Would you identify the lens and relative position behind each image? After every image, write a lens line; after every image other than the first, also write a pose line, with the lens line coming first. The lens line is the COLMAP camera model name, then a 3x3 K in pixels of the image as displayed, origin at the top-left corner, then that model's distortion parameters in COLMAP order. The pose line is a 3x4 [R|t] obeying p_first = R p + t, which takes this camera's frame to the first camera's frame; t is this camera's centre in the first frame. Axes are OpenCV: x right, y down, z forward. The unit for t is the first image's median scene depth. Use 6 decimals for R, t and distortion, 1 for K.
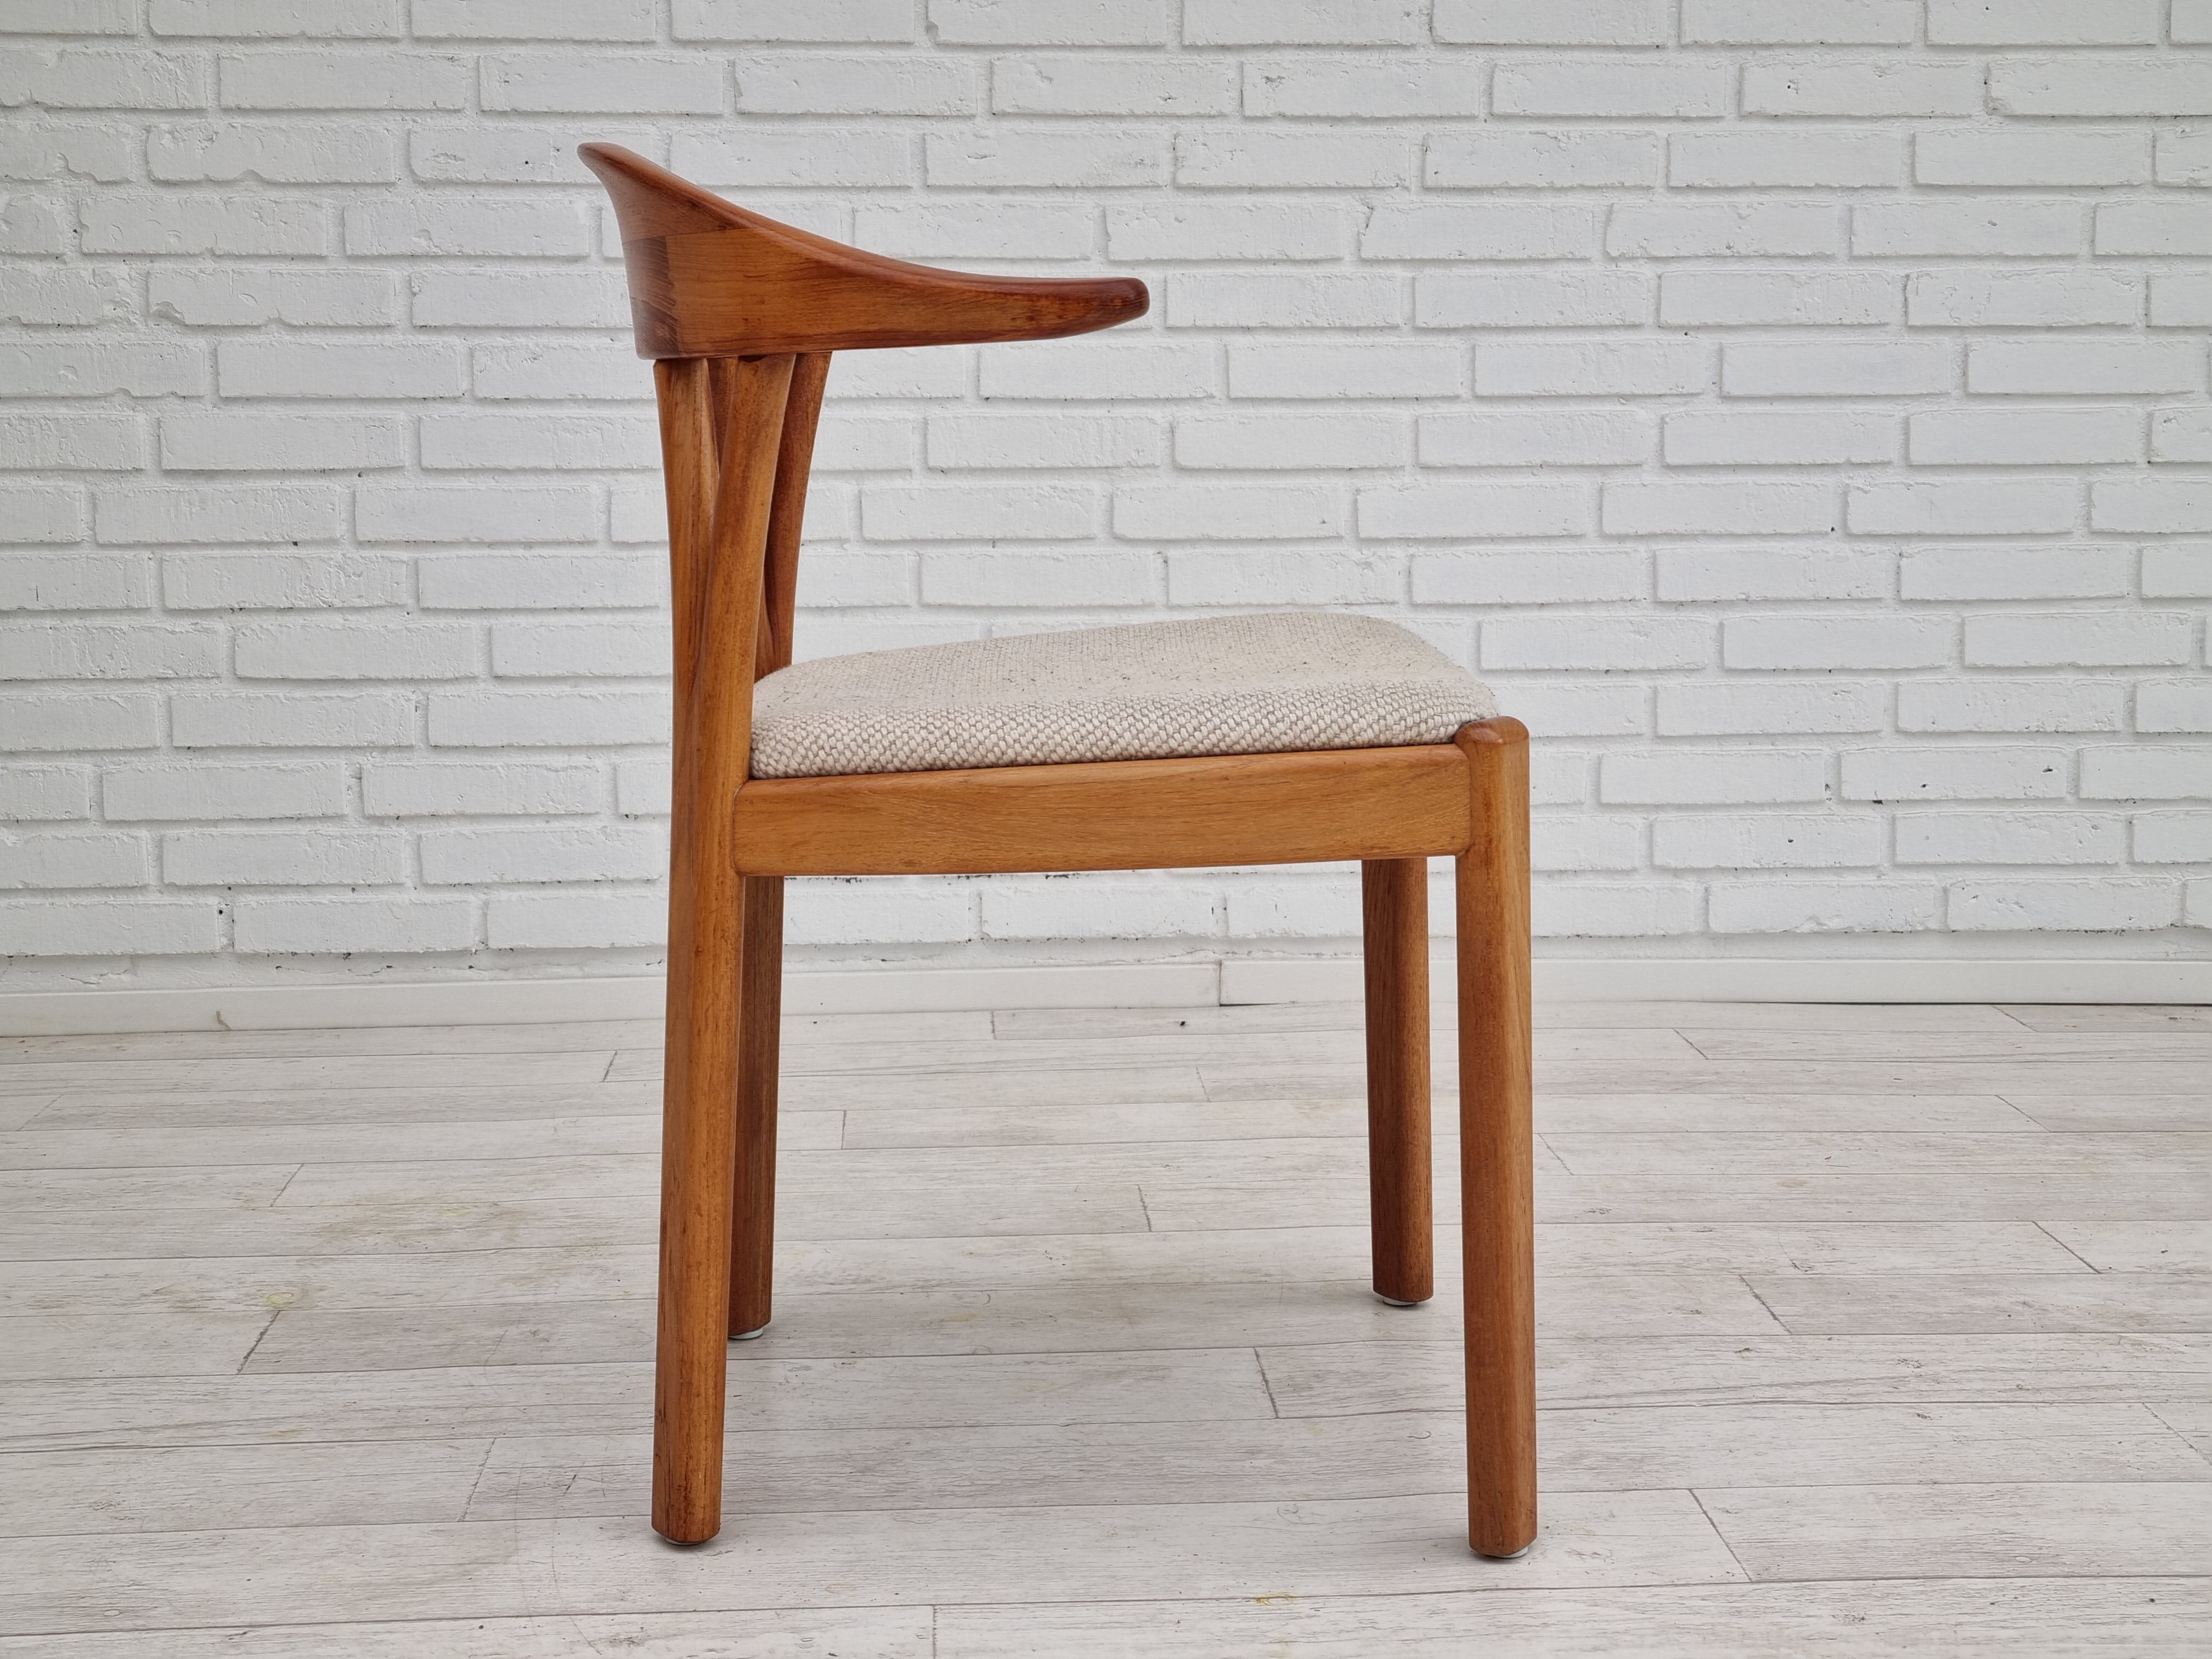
lens RADIAL K [[3396.9, 0, 1132.6], [0, 3396.9, 758.9], [0, 0, 1]] dist [0.056004, 0.000000]
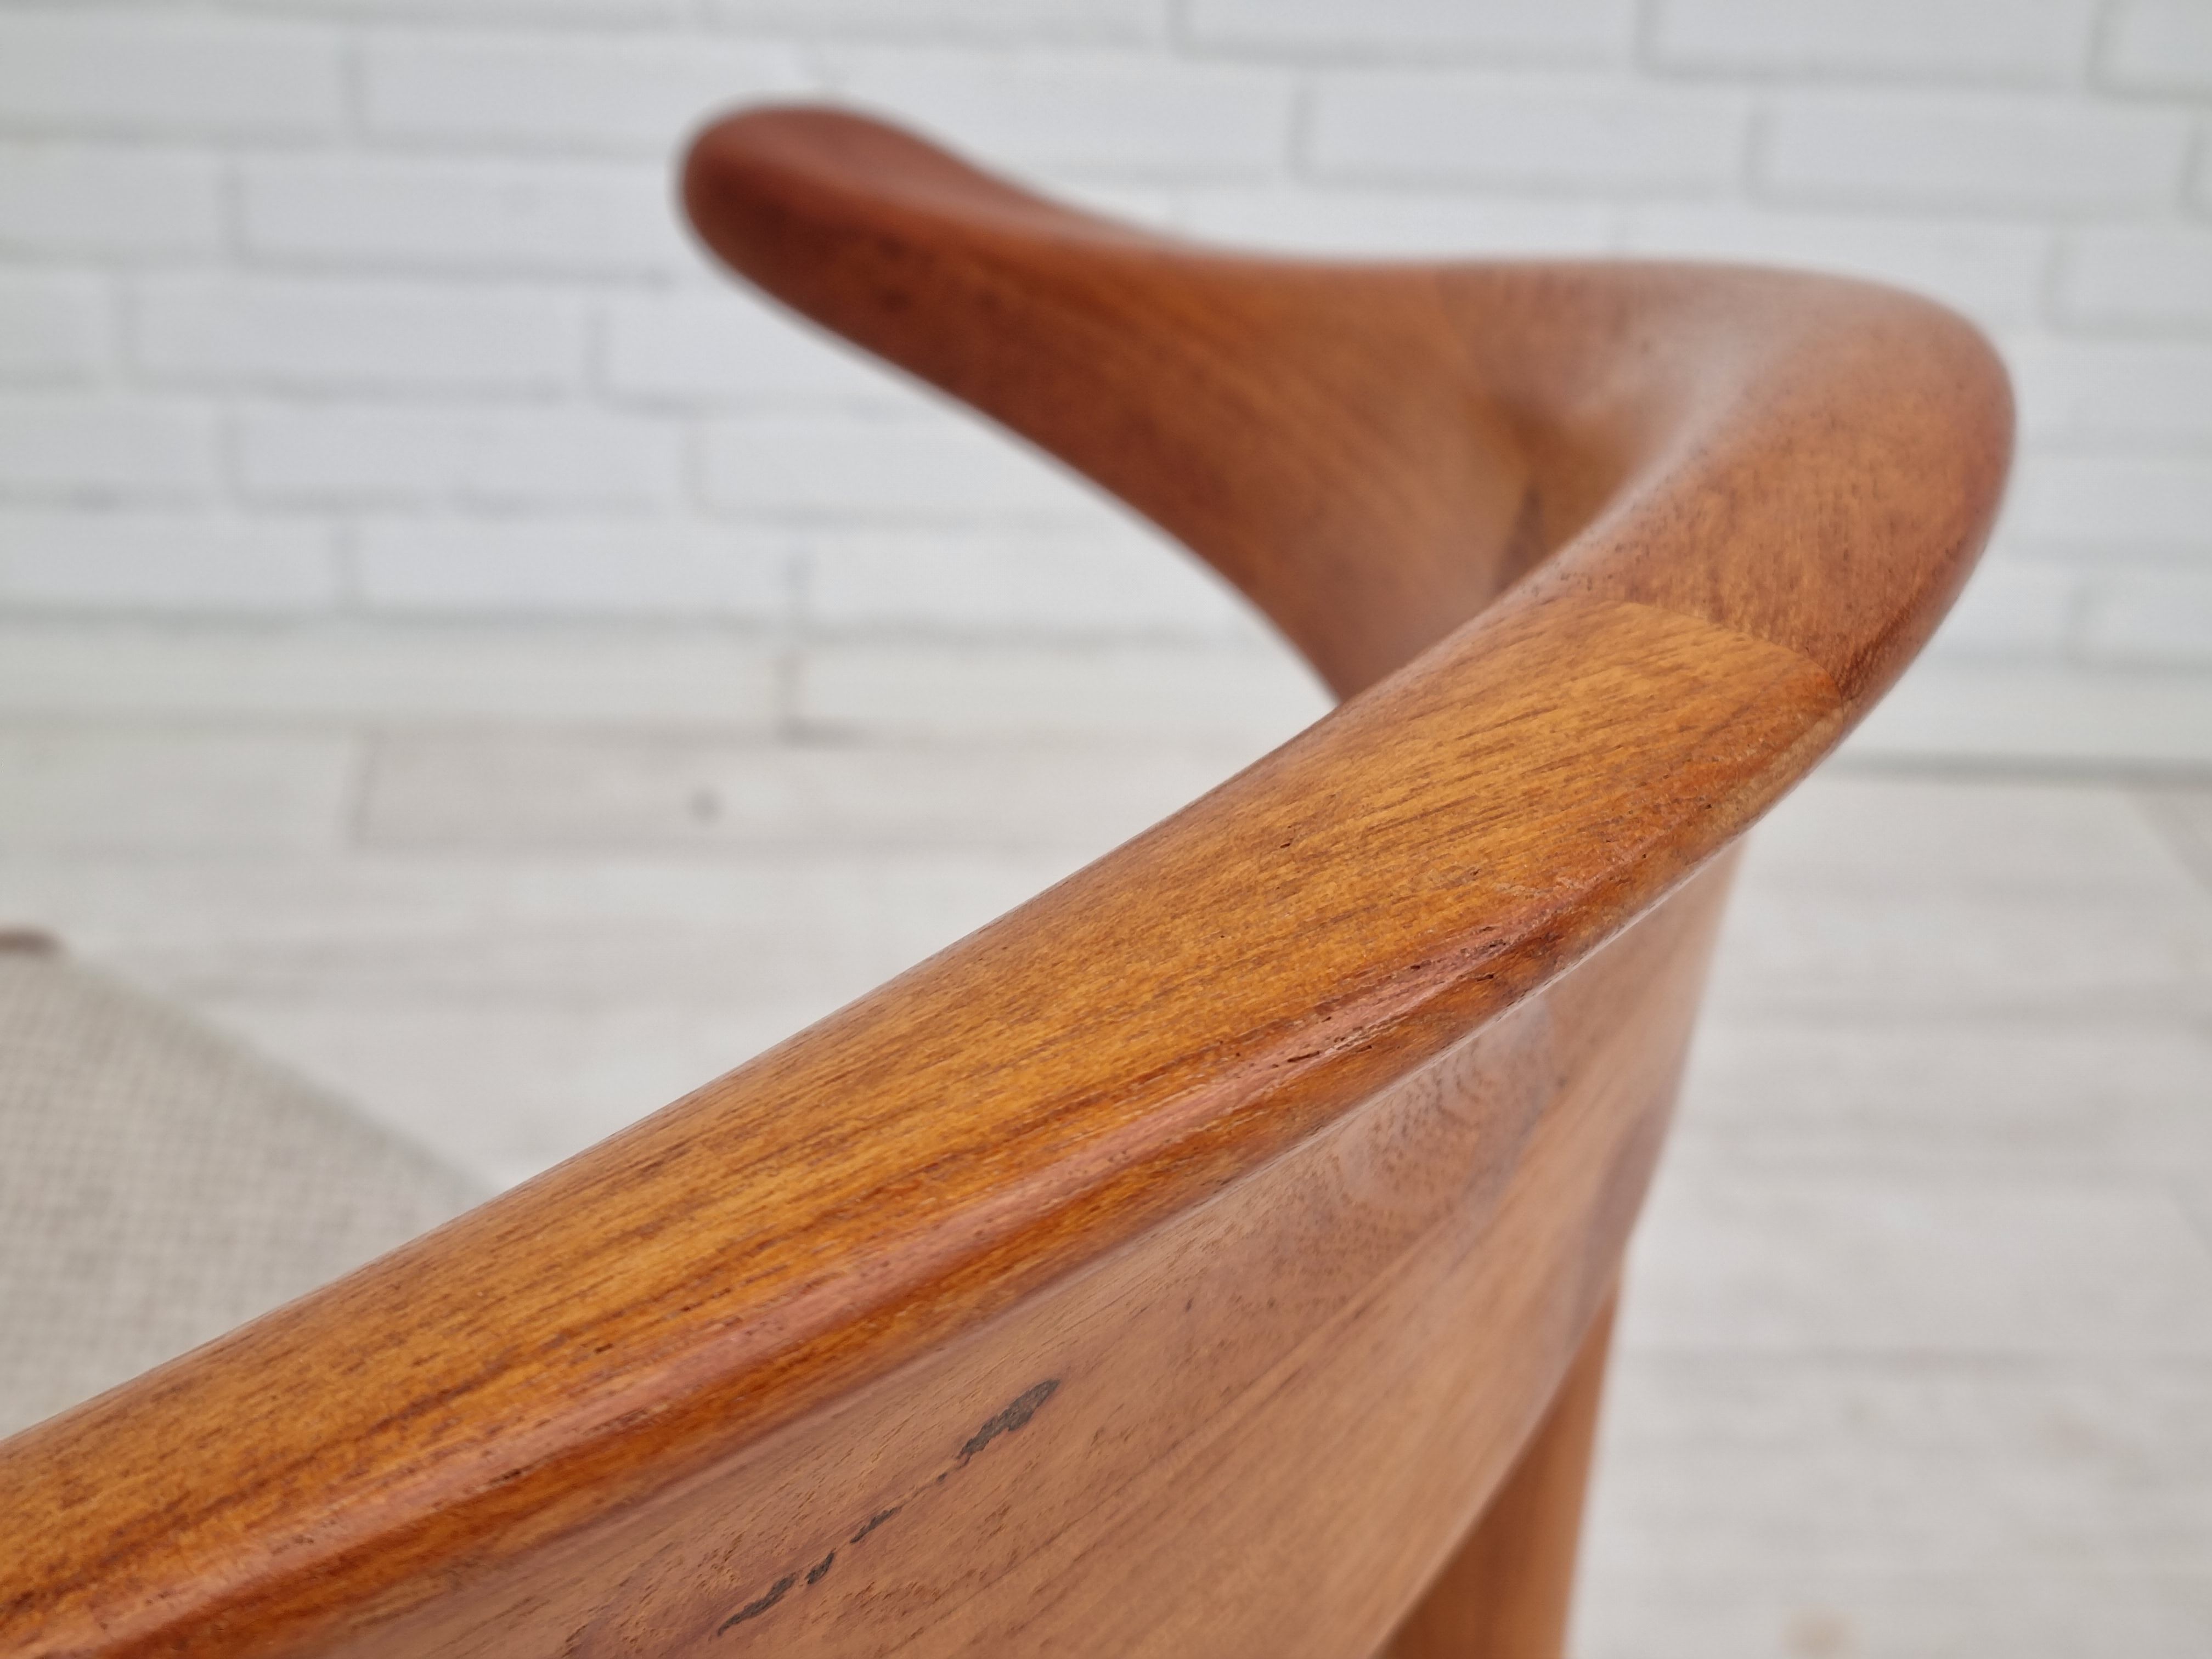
lens RADIAL K [[3396.9, 0, 1164.6], [0, 3396.9, 825.0], [0, 0, 1]] dist [0.056004, 0.000000]
pose [[0.996546, 0.049884, 0.066395, 0.052181], [-0.070112, 0.933861, 0.350696, -0.118090], [-0.044510, -0.354140, 0.934133, 0.481904]]
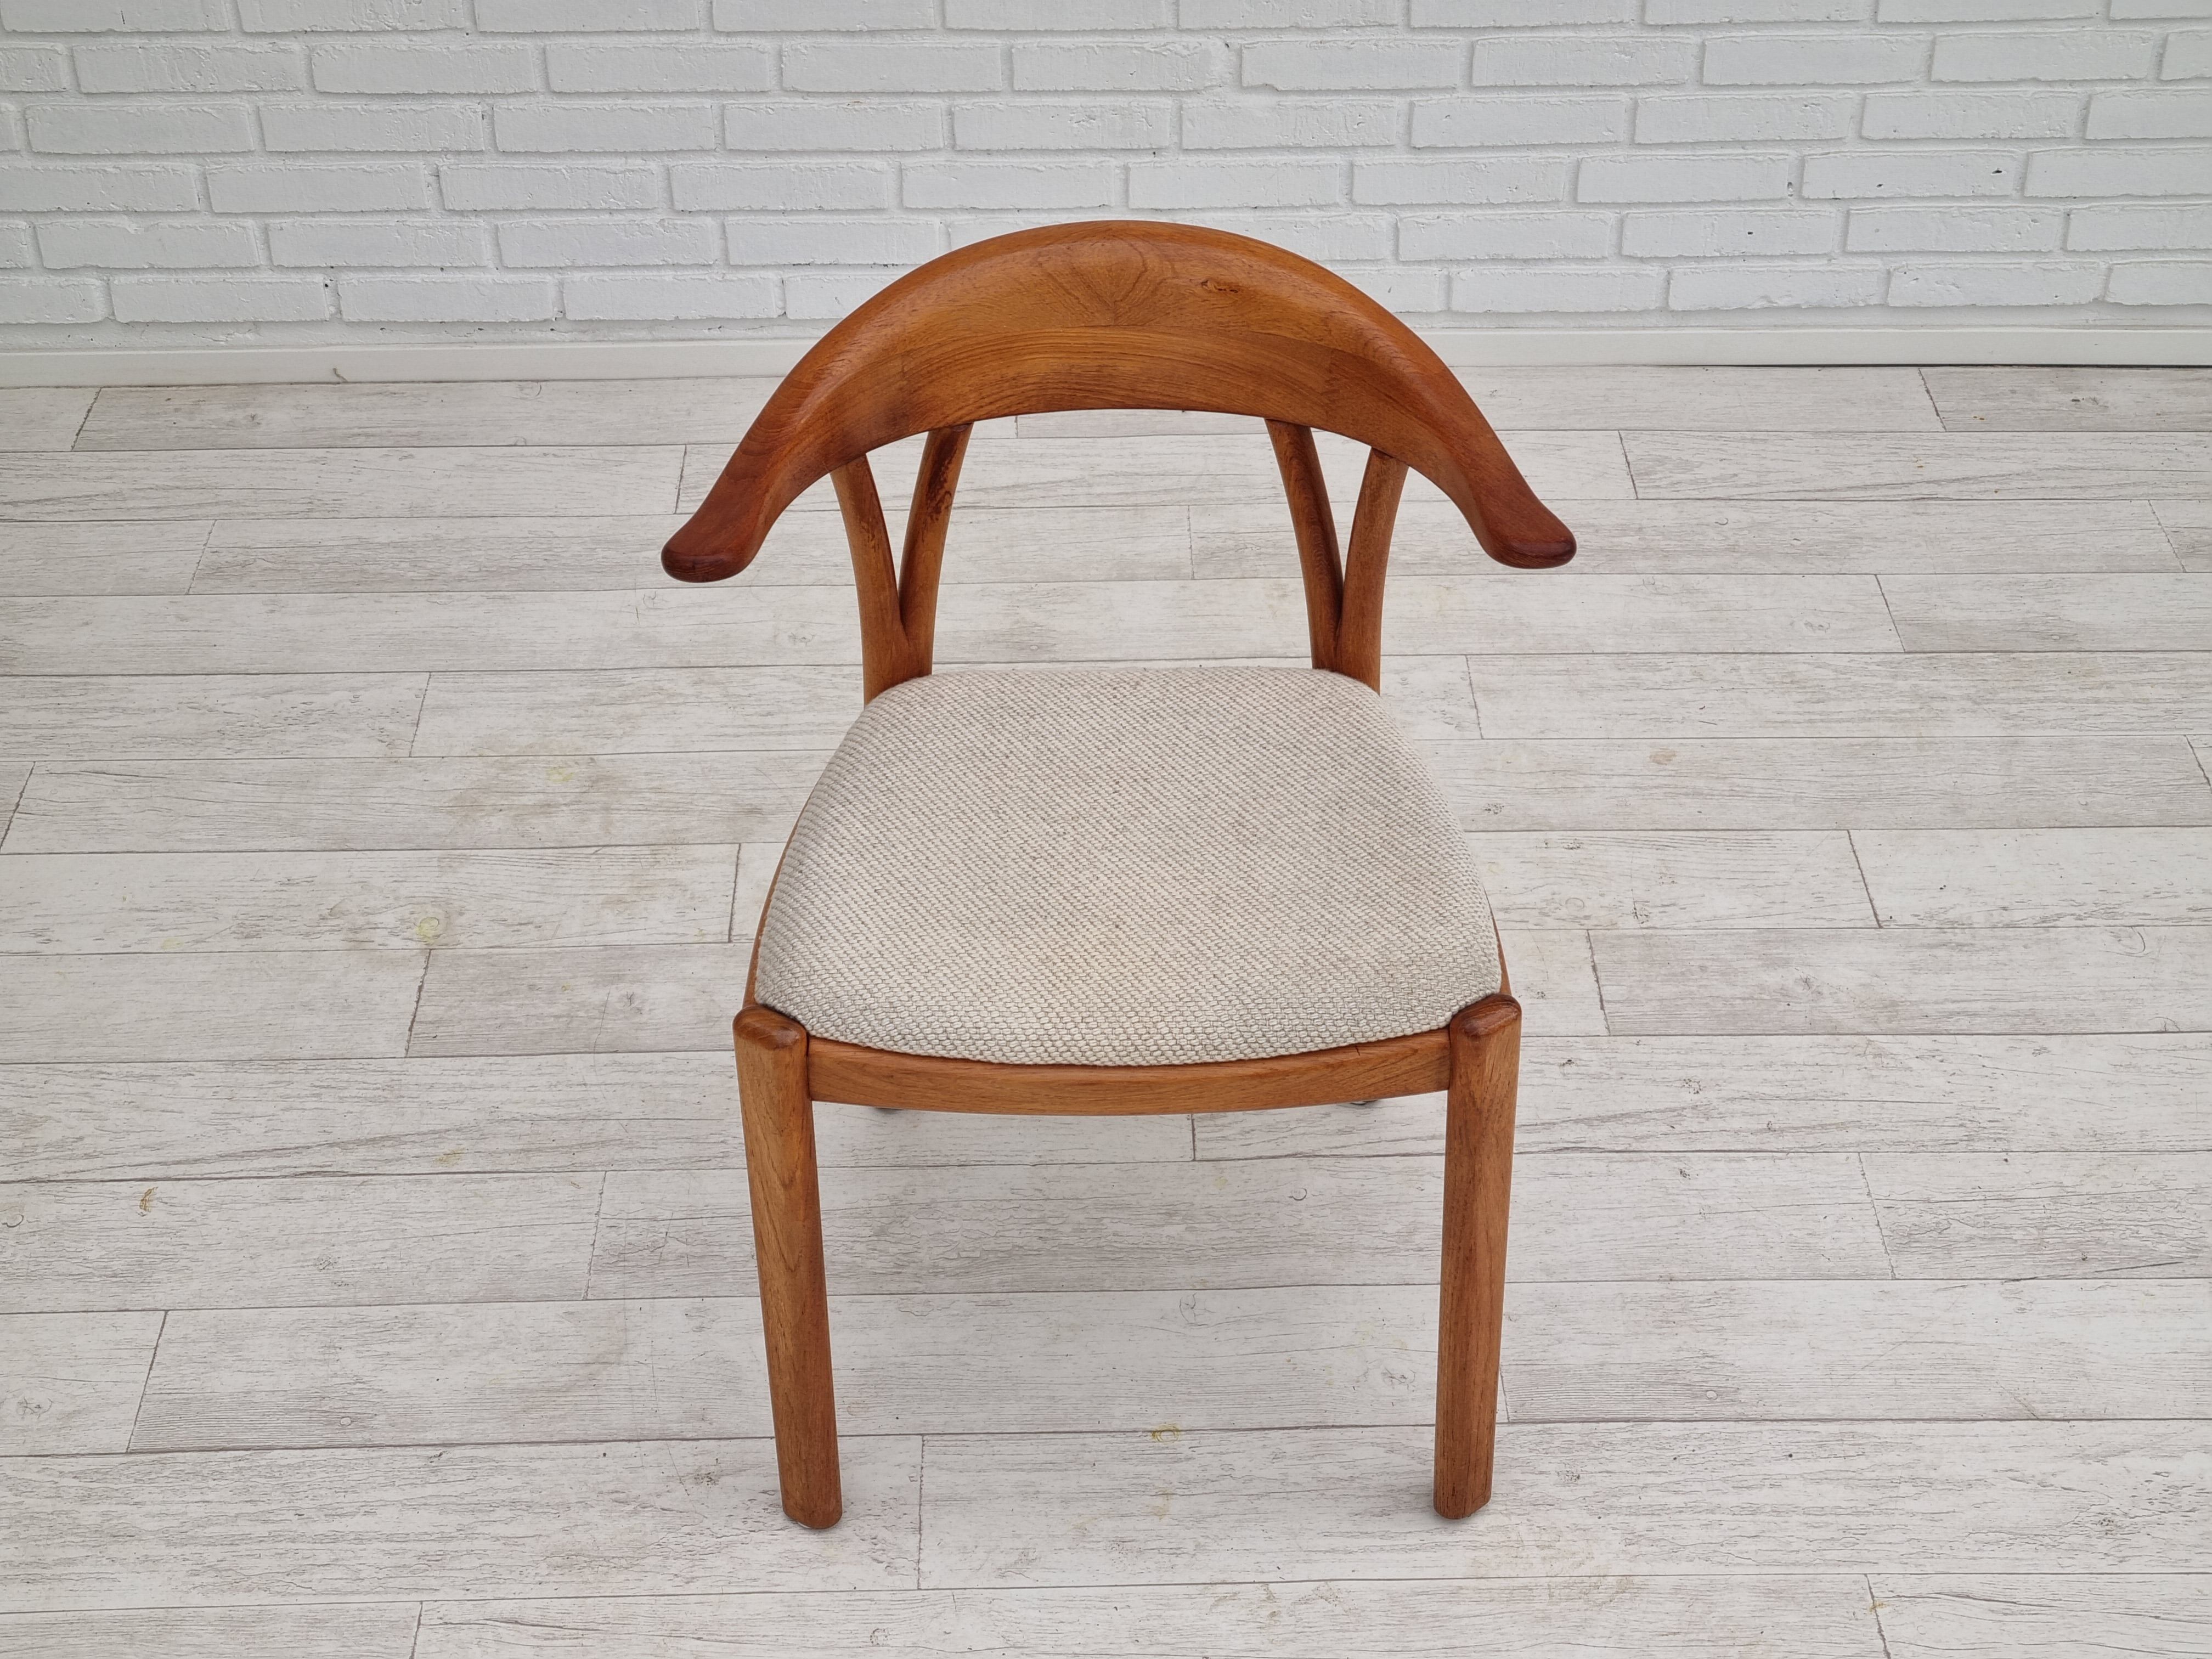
lens RADIAL K [[3396.9, 0, 1128.8], [0, 3396.9, 864.2], [0, 0, 1]] dist [0.056004, 0.000000]
pose [[0.999208, 0.026766, -0.029448, 0.033719], [-0.008187, 0.862431, 0.506109, -0.363616], [0.038944, -0.505467, 0.861967, -0.049630]]
